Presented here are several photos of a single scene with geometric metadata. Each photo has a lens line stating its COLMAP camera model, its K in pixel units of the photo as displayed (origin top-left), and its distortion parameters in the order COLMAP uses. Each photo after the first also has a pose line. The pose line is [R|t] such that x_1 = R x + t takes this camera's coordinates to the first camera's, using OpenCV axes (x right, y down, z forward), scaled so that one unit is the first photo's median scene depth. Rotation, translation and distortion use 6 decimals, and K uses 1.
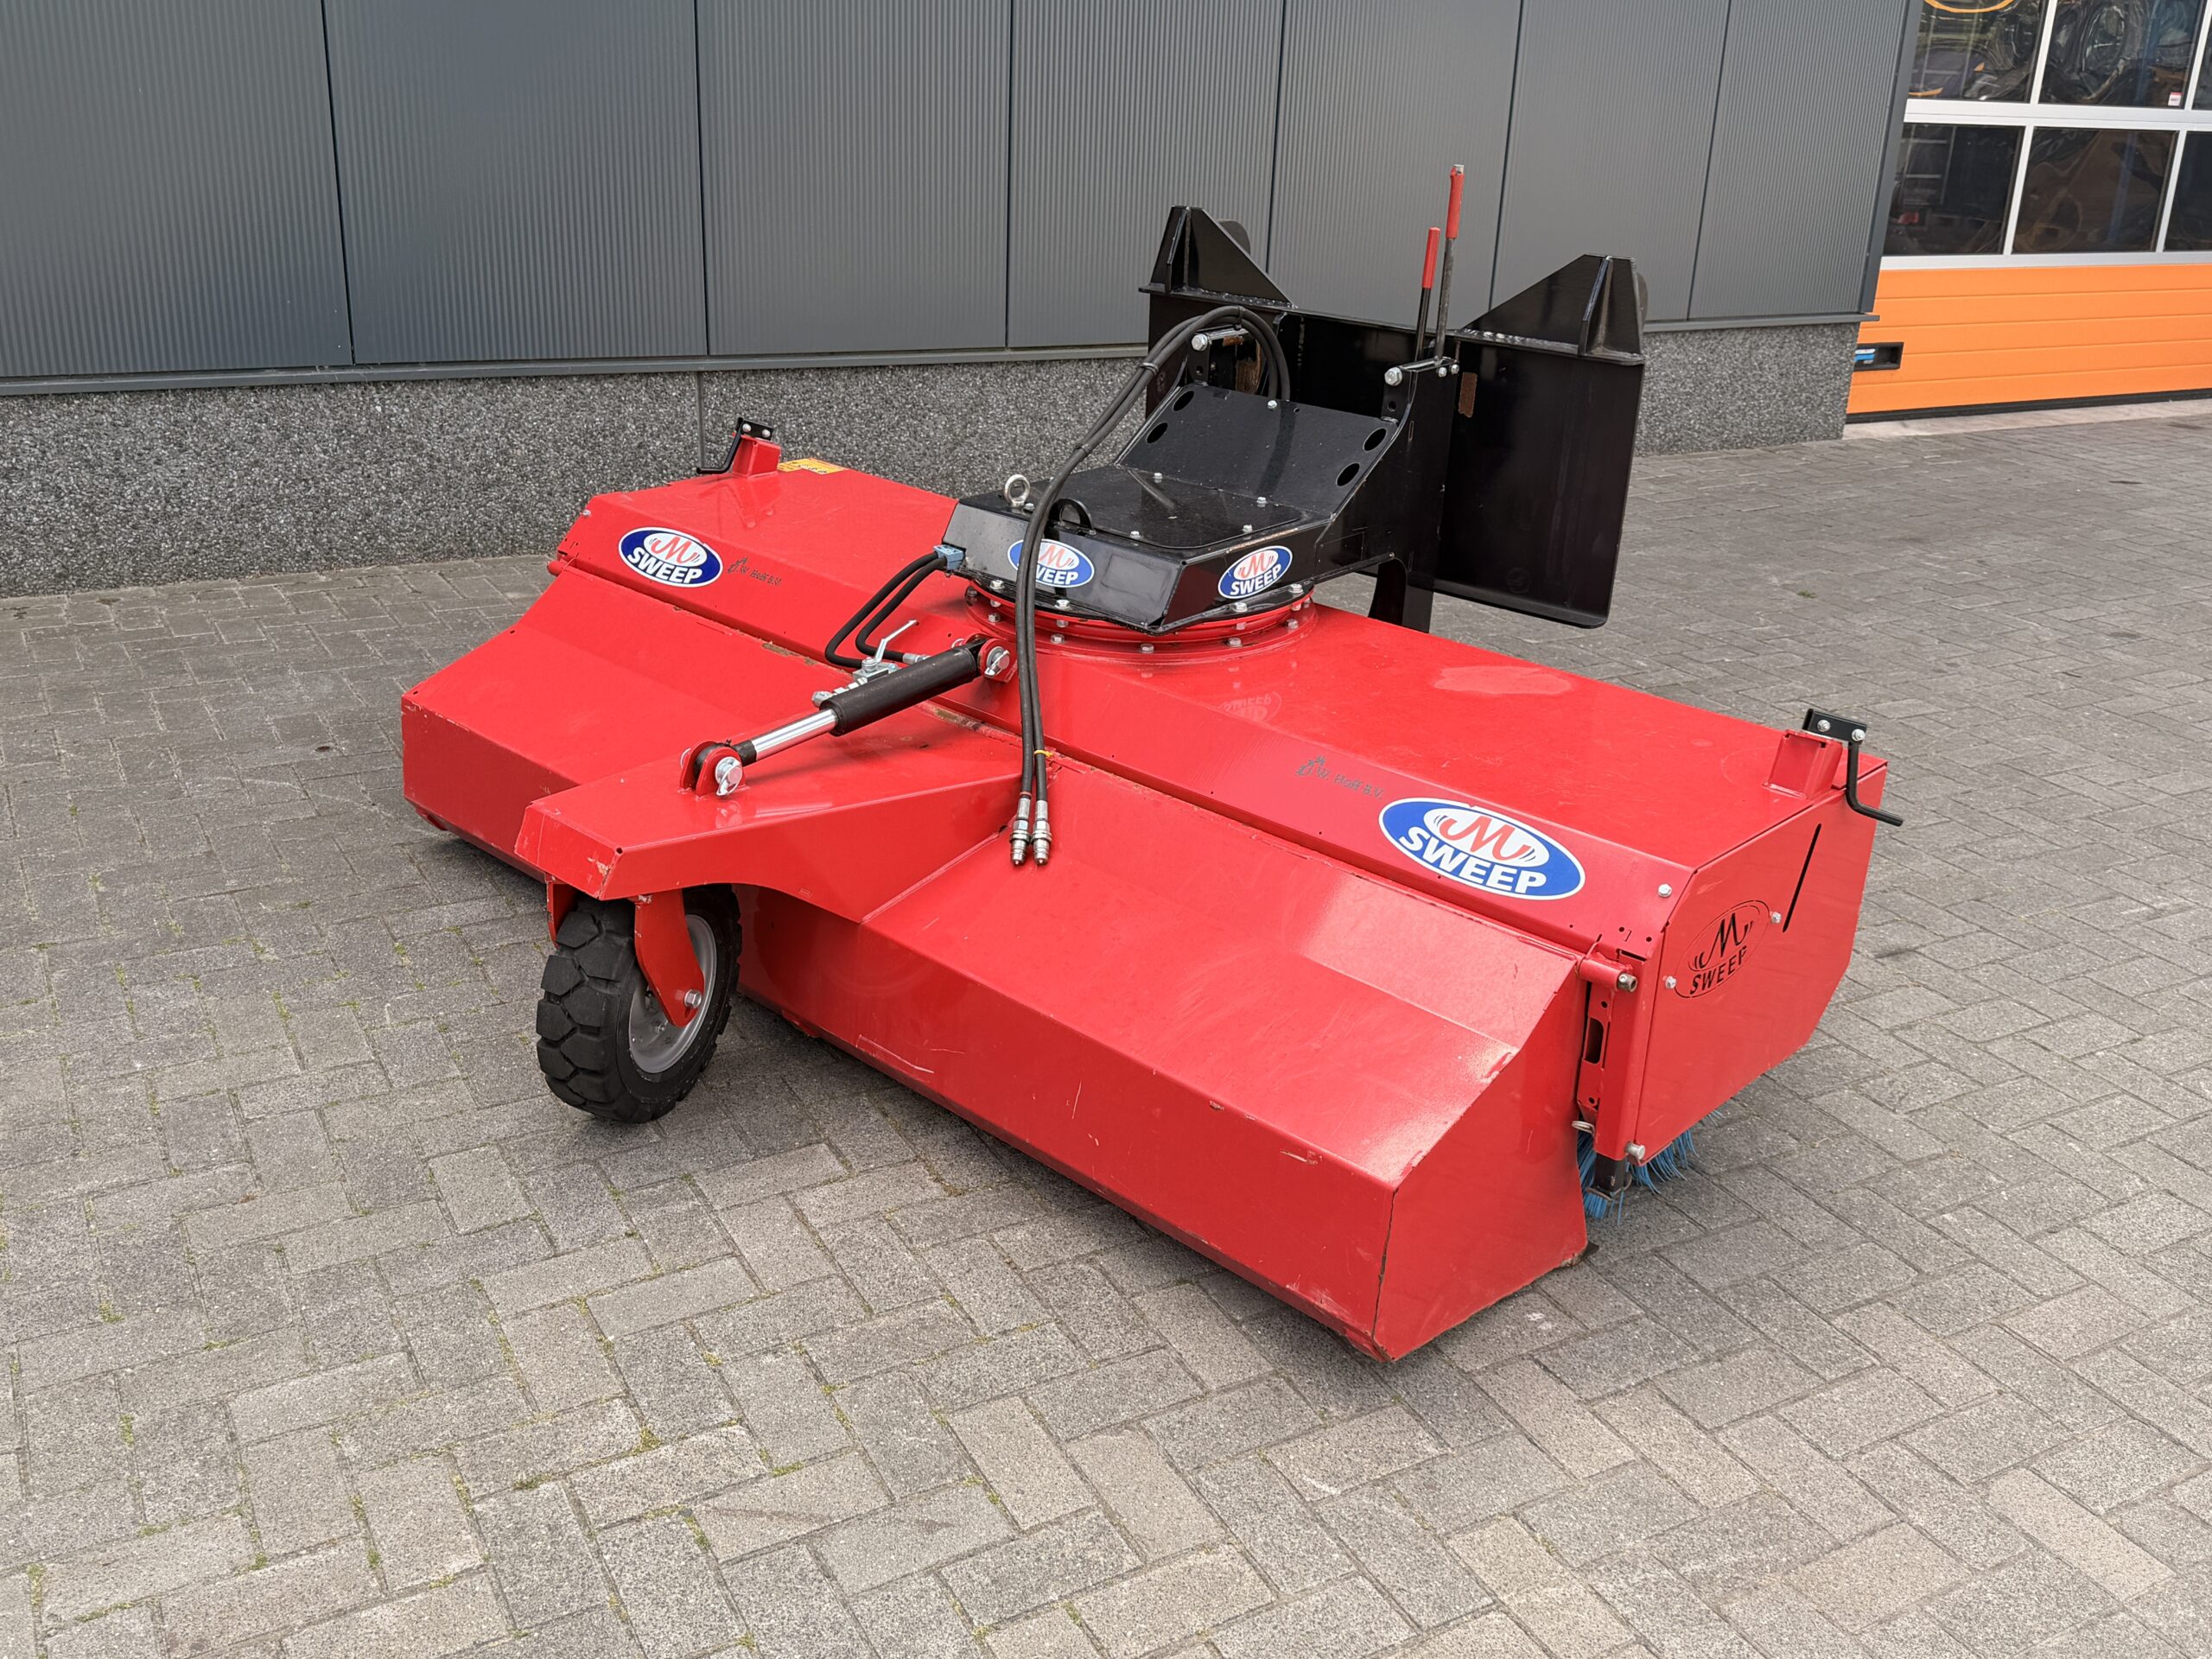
lens RADIAL K [[2036.9, 0, 1106.0], [0, 2036.9, 829.5], [0, 0, 1]] dist [0.151973, -0.335032]
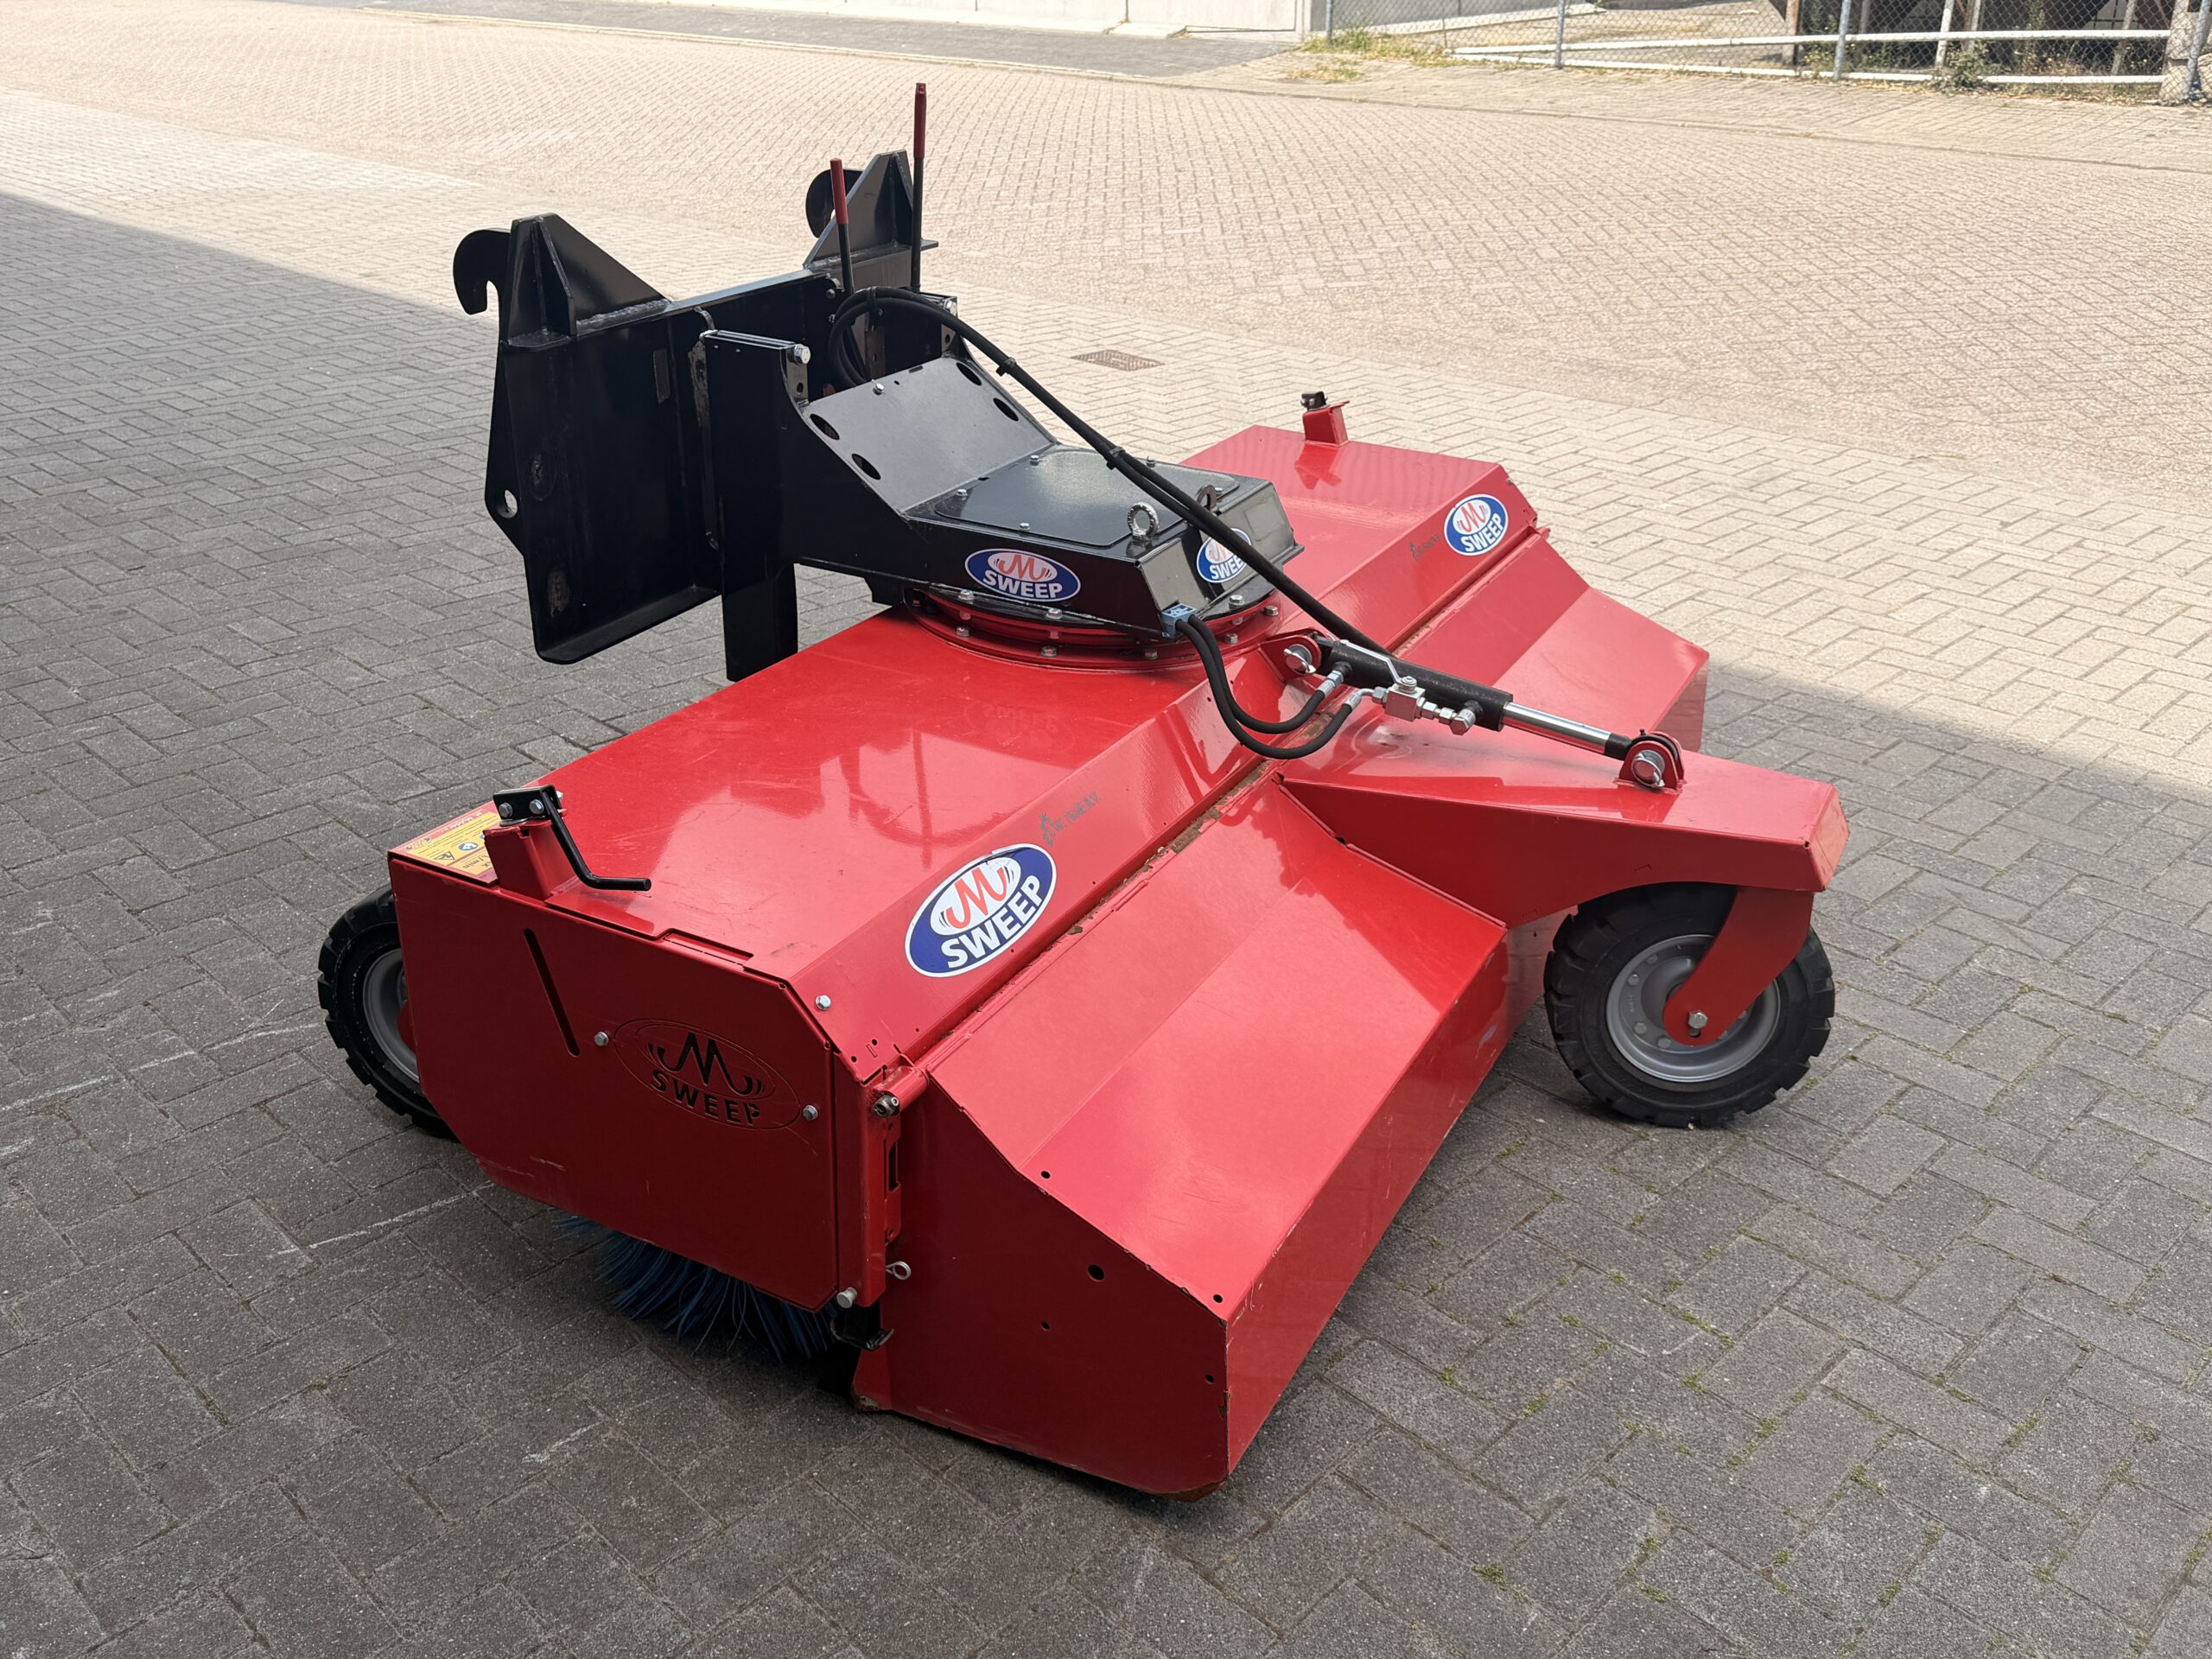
lens RADIAL K [[1874.6, 0, 1106.0], [0, 1874.6, 829.5], [0, 0, 1]] dist [-0.001913, -0.016893]
pose [[-0.266129, -0.463487, 0.845195, -0.757382], [0.335222, 0.777586, 0.531964, -0.482931], [-0.903771, 0.424899, -0.051567, 1.096497]]
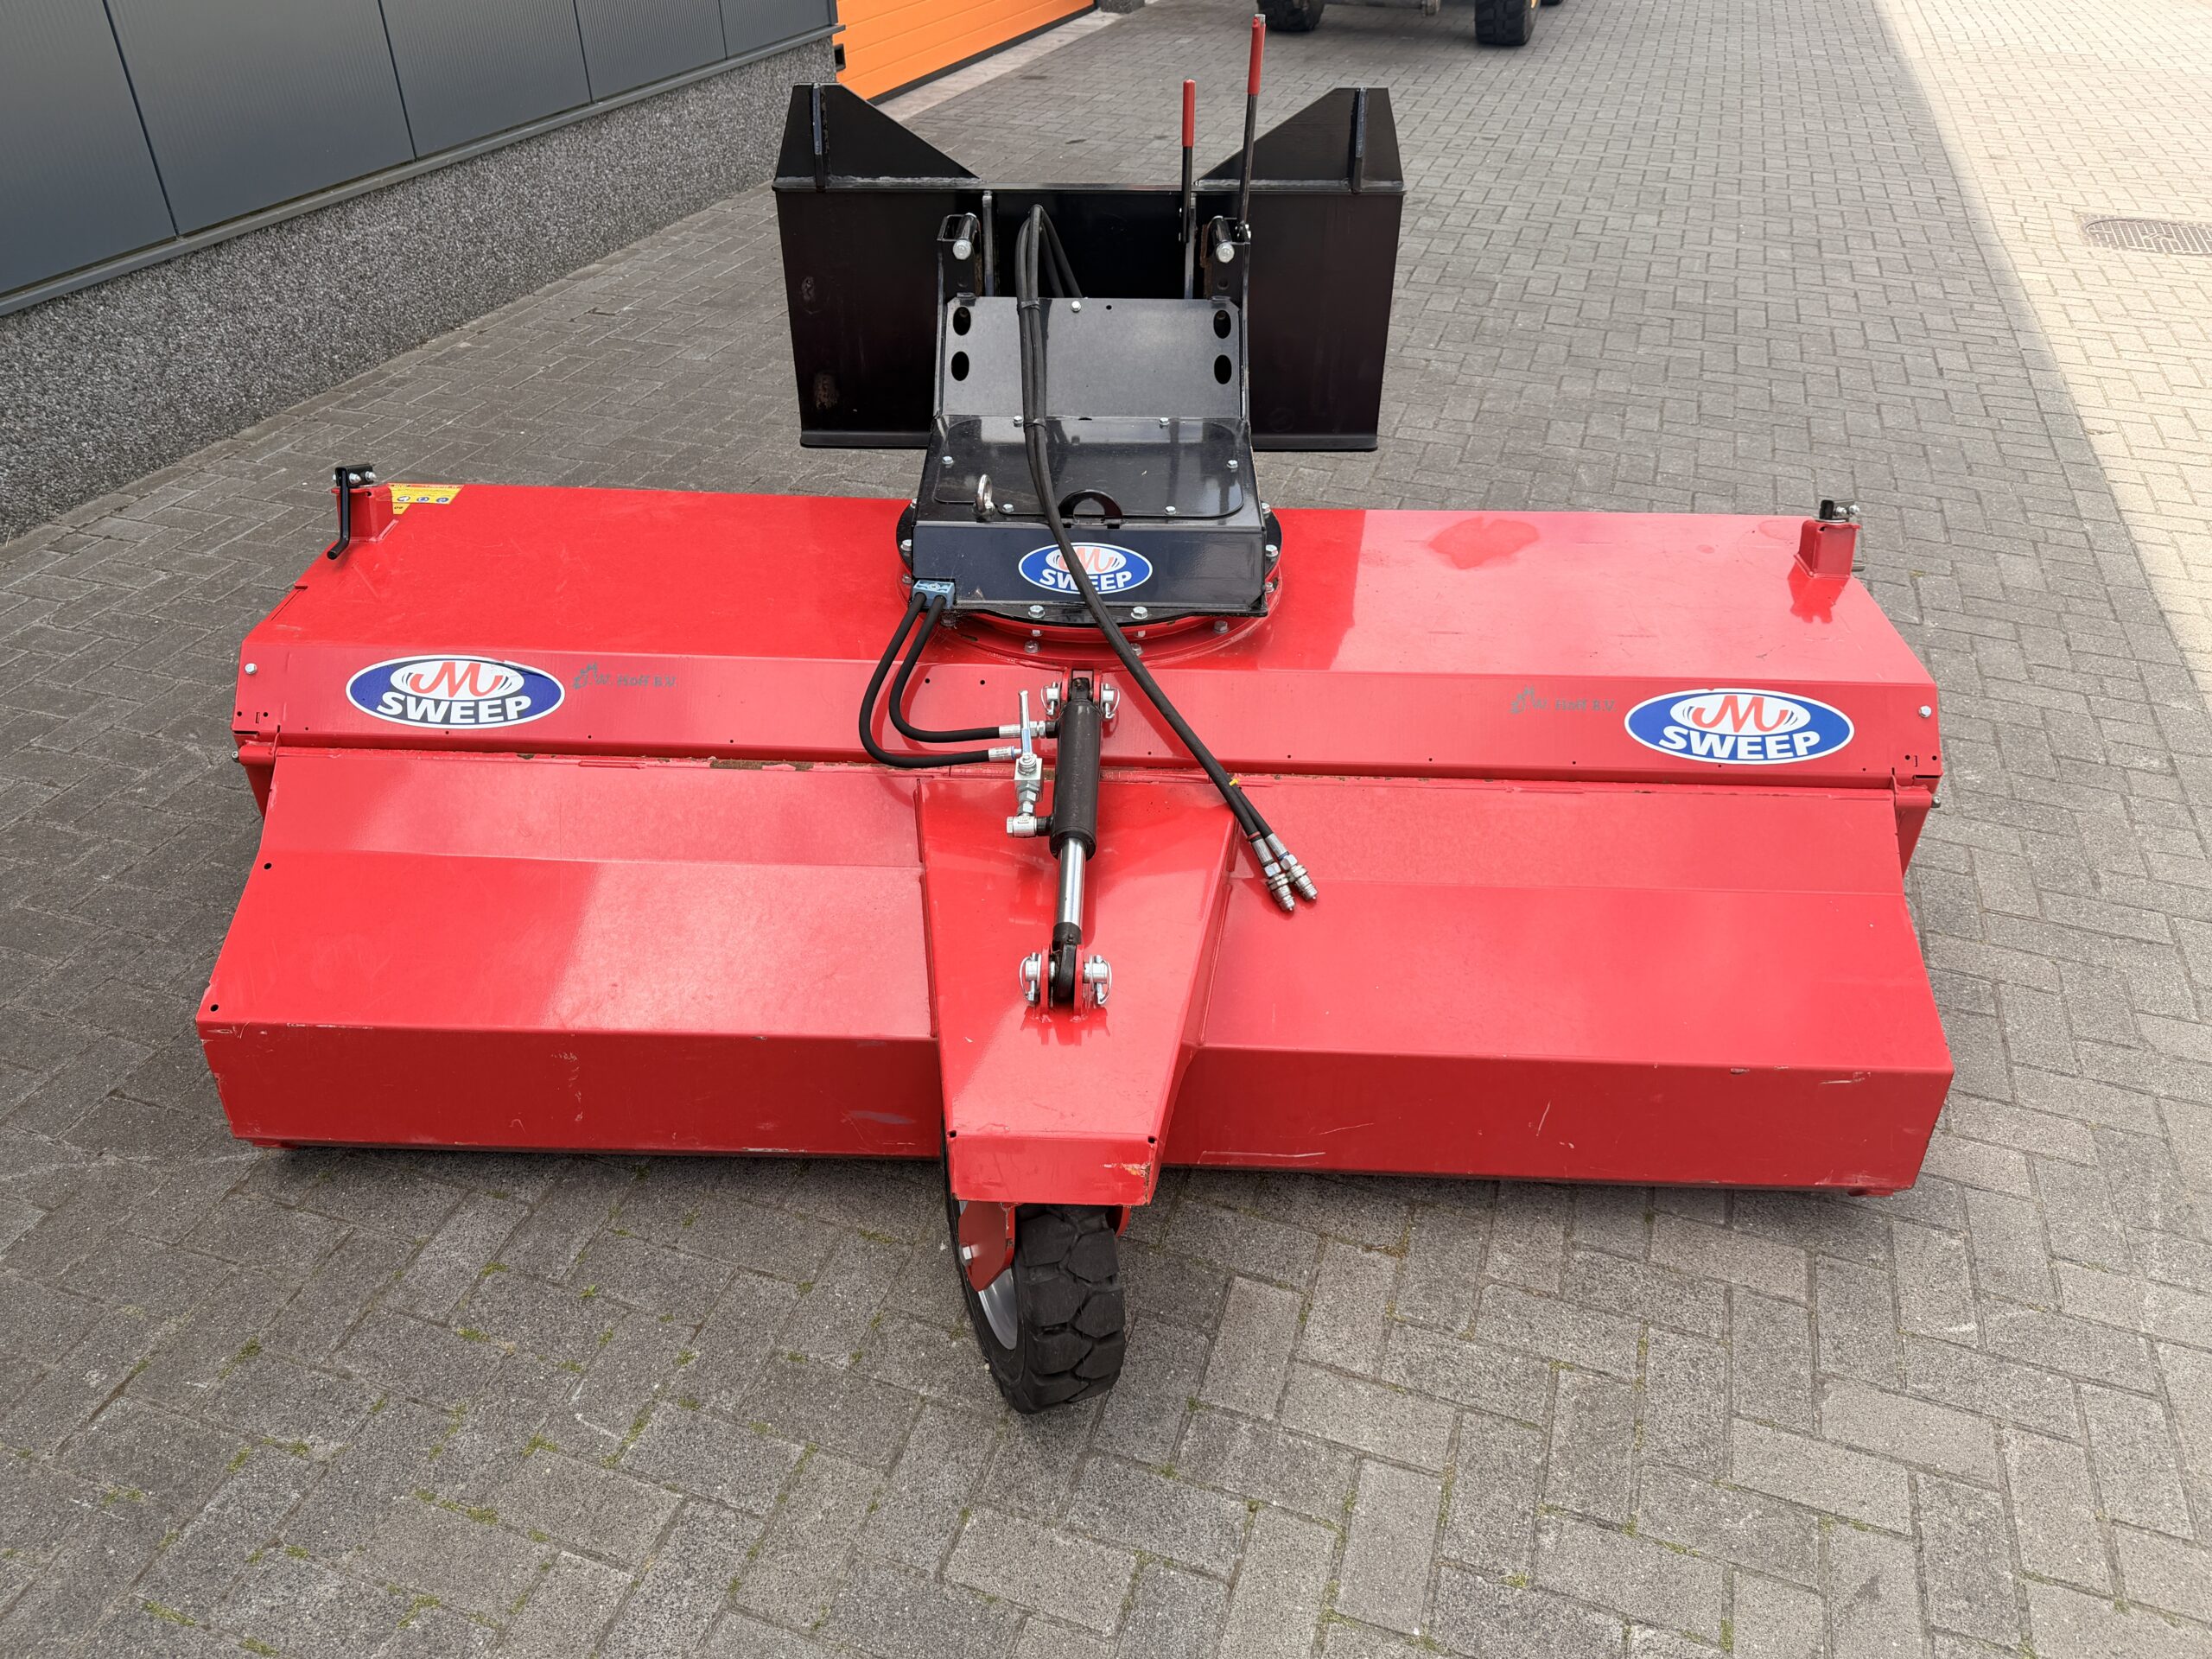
lens RADIAL K [[1626.0, 0, 1106.0], [0, 1626.0, 829.5], [0, 0, 1]] dist [0.052145, -0.077368]
pose [[0.739972, -0.411717, 0.531912, -0.418558], [0.272631, 0.906498, 0.322387, -0.239766], [-0.614910, -0.093542, 0.783030, 0.416181]]
